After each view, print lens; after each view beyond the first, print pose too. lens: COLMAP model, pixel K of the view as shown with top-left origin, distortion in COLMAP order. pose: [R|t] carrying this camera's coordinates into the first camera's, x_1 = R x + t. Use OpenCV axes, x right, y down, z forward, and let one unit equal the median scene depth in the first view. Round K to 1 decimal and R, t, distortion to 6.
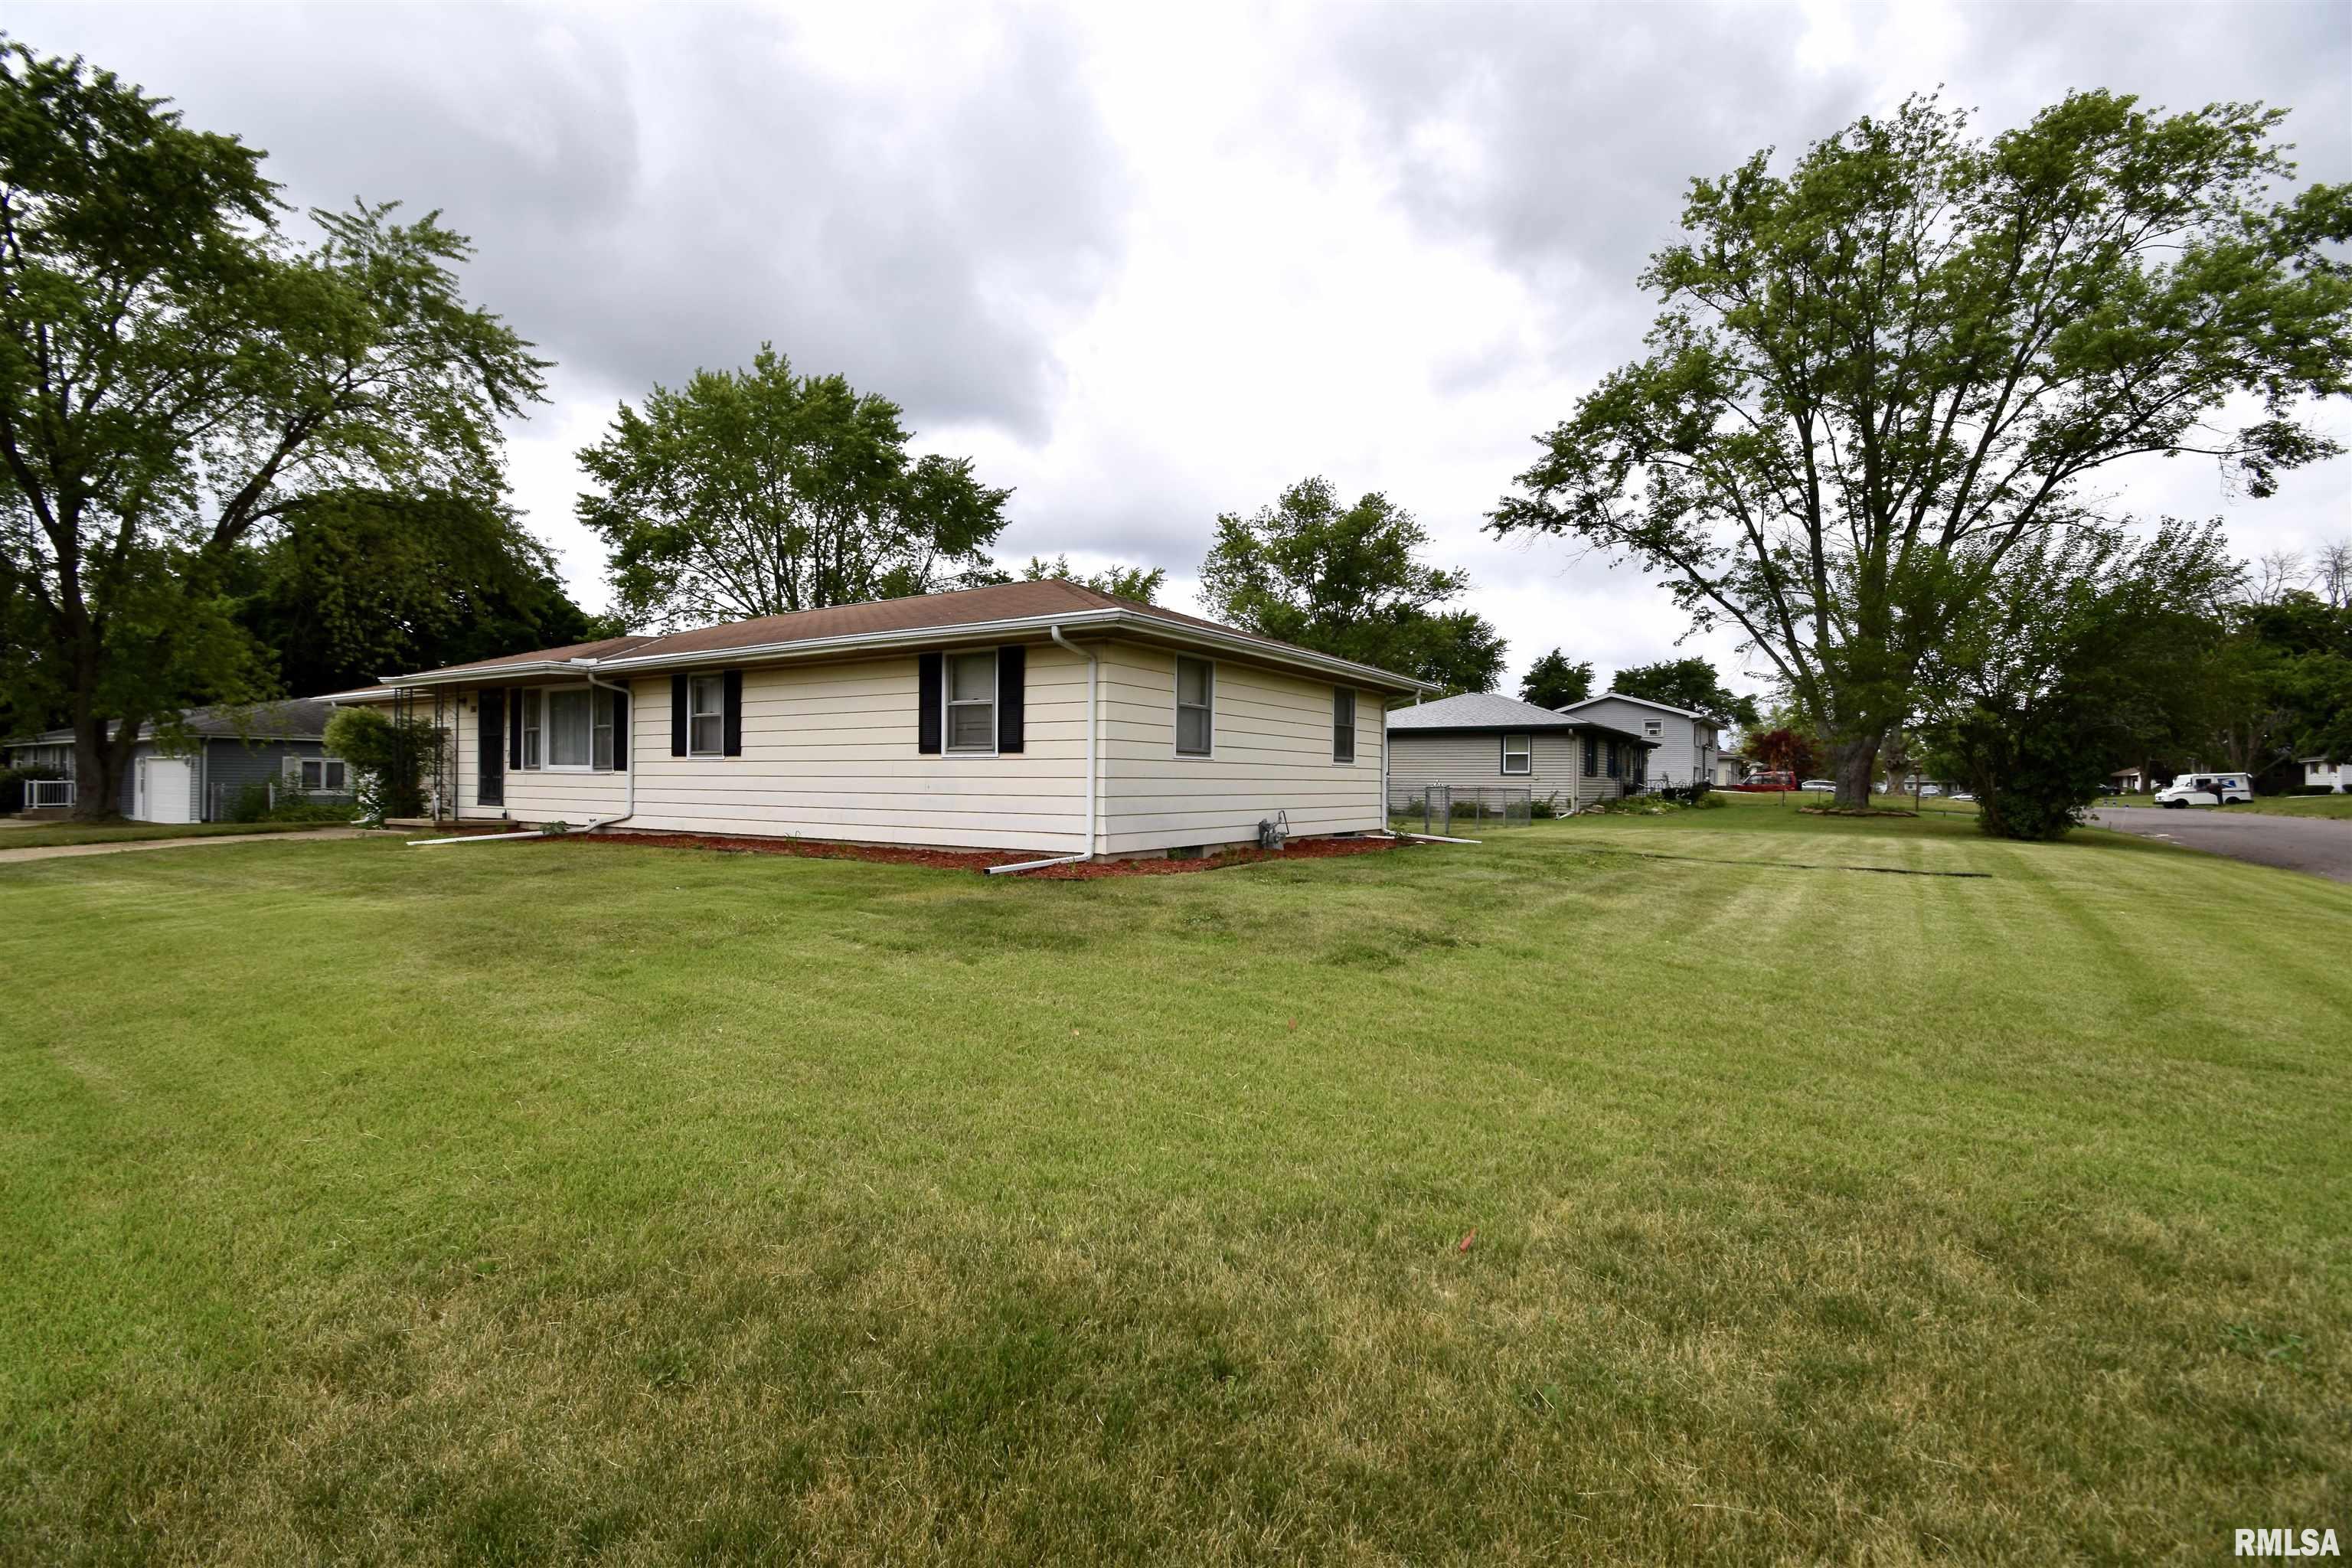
lens RADIAL K [[1014.7, 0, 1176.0], [0, 1014.7, 784.0], [0, 0, 1]] dist [0.019938, -0.018550]
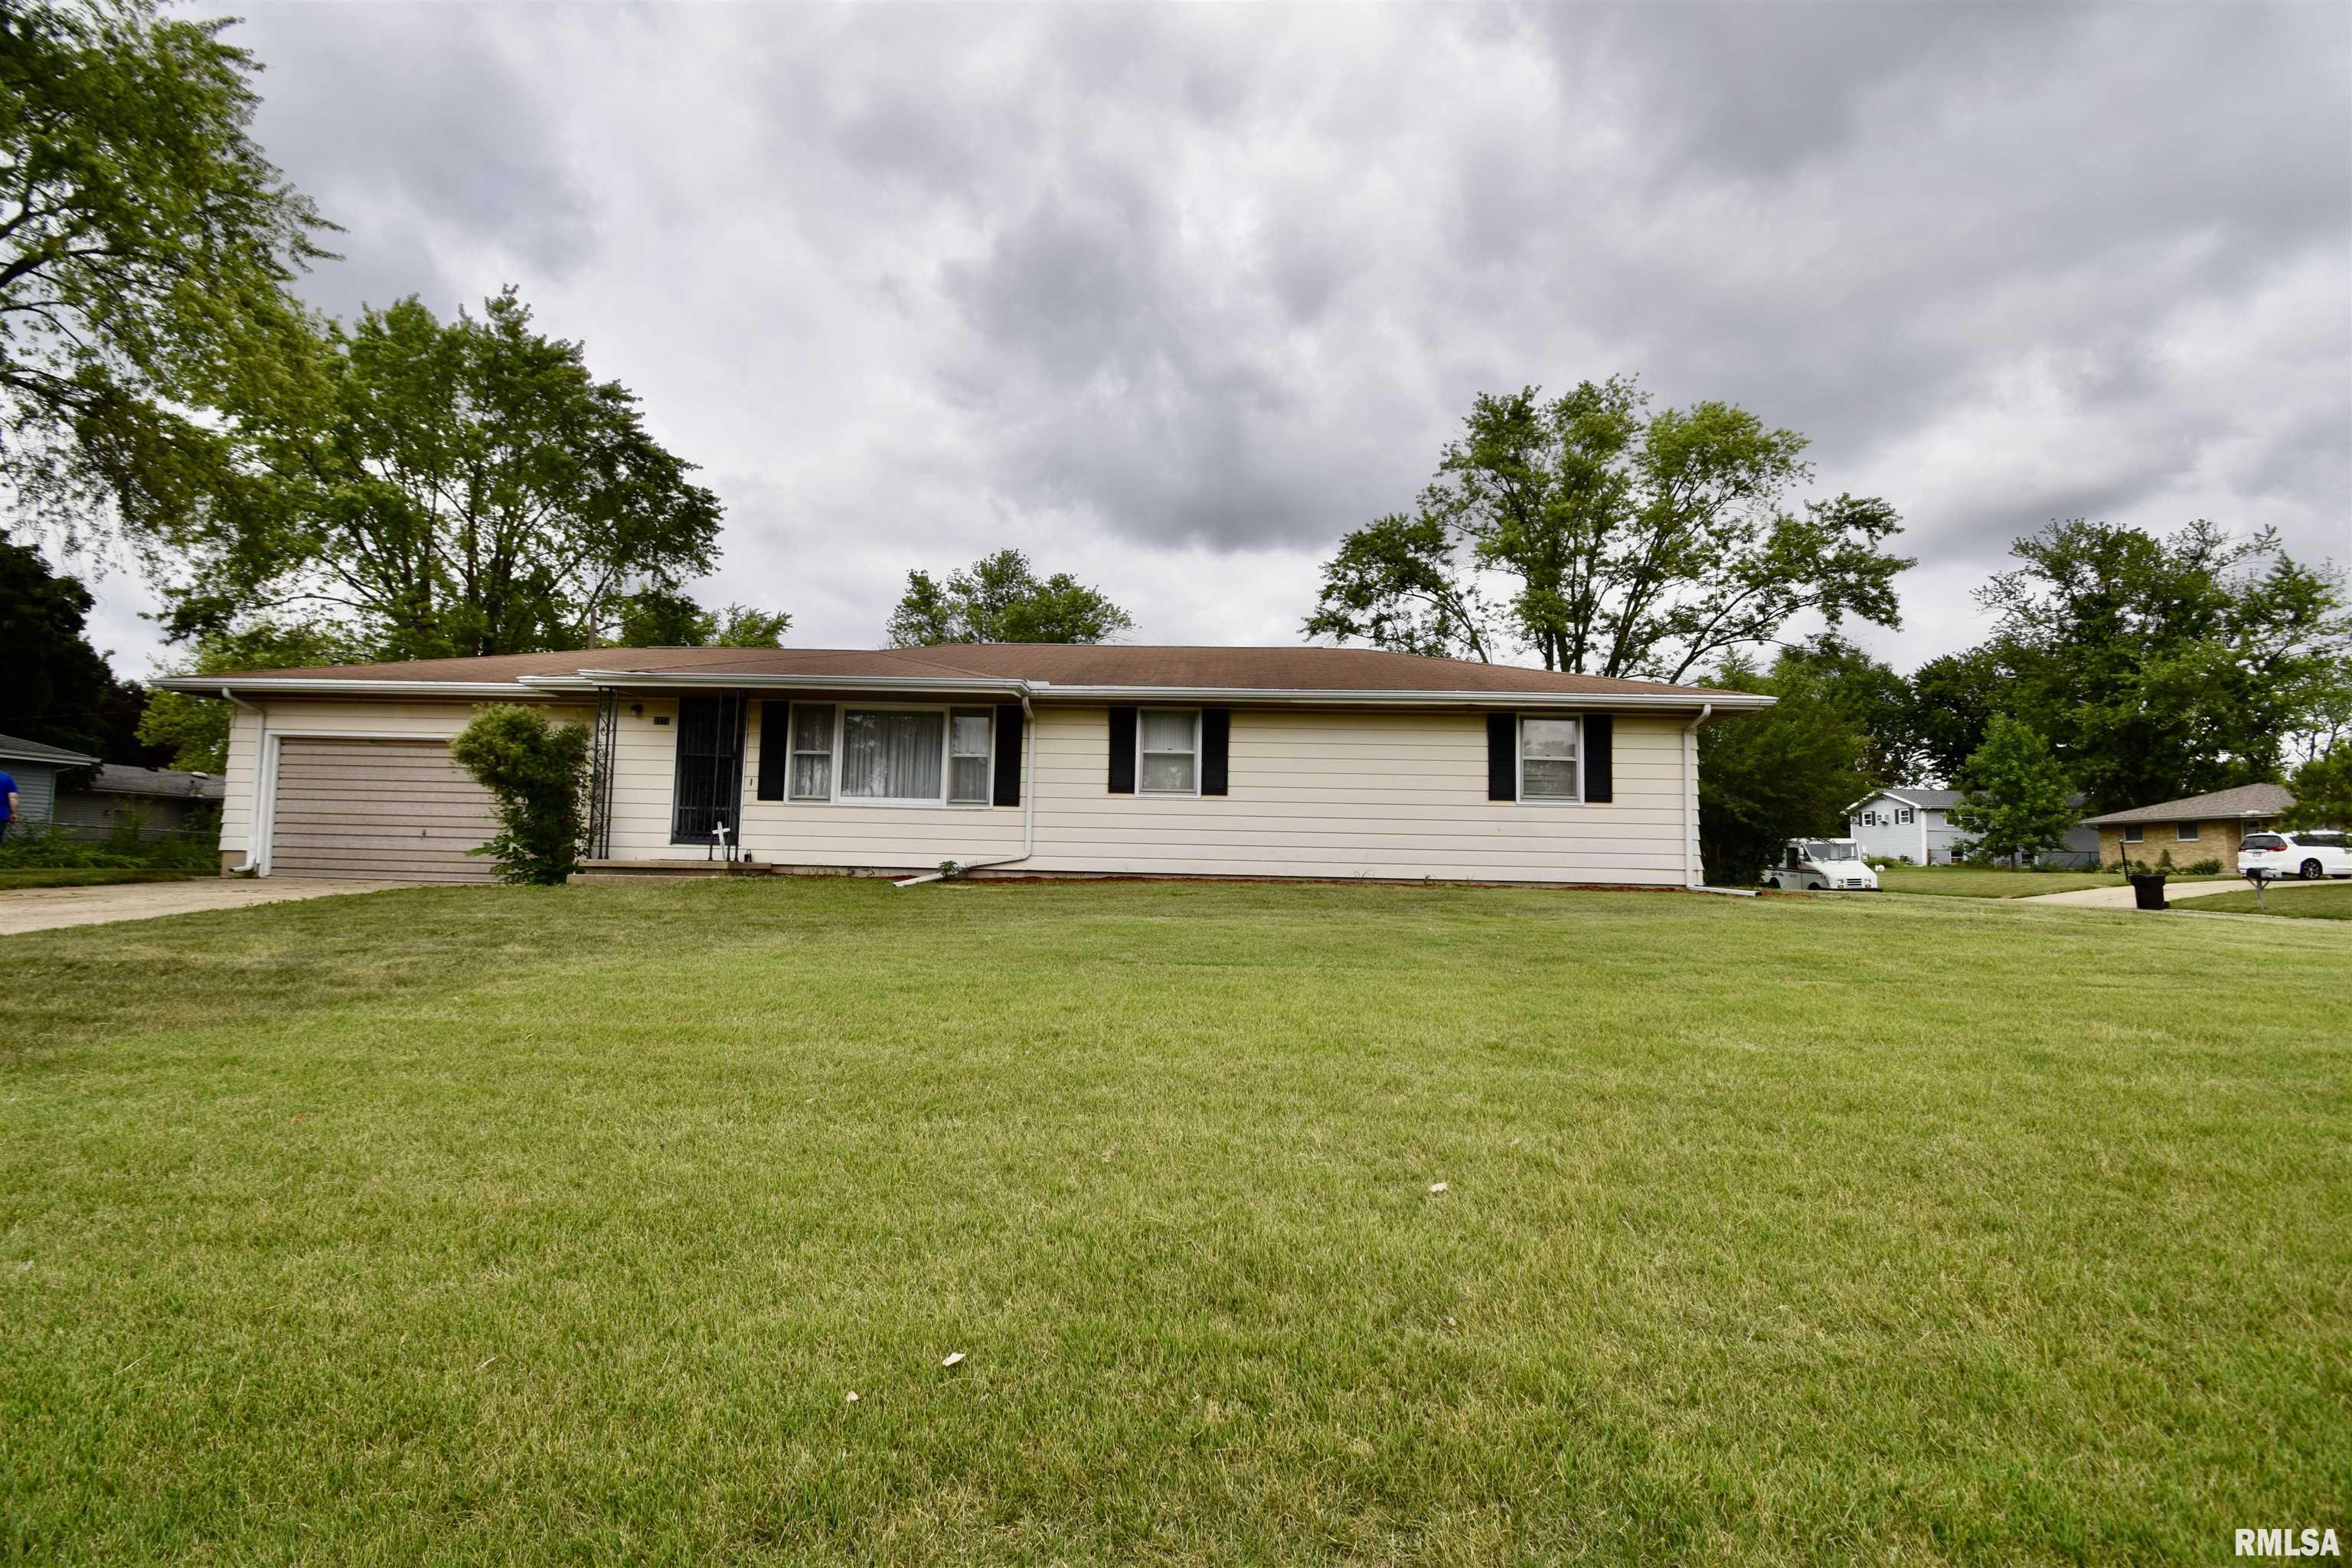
lens RADIAL K [[1014.7, 0, 1176.0], [0, 1014.7, 784.0], [0, 0, 1]] dist [0.019938, -0.018550]
pose [[0.865441, 0.048890, 0.498619, -0.858842], [-0.014406, 0.997244, -0.072776, 0.030115], [-0.500803, 0.055800, 0.863761, 0.156690]]
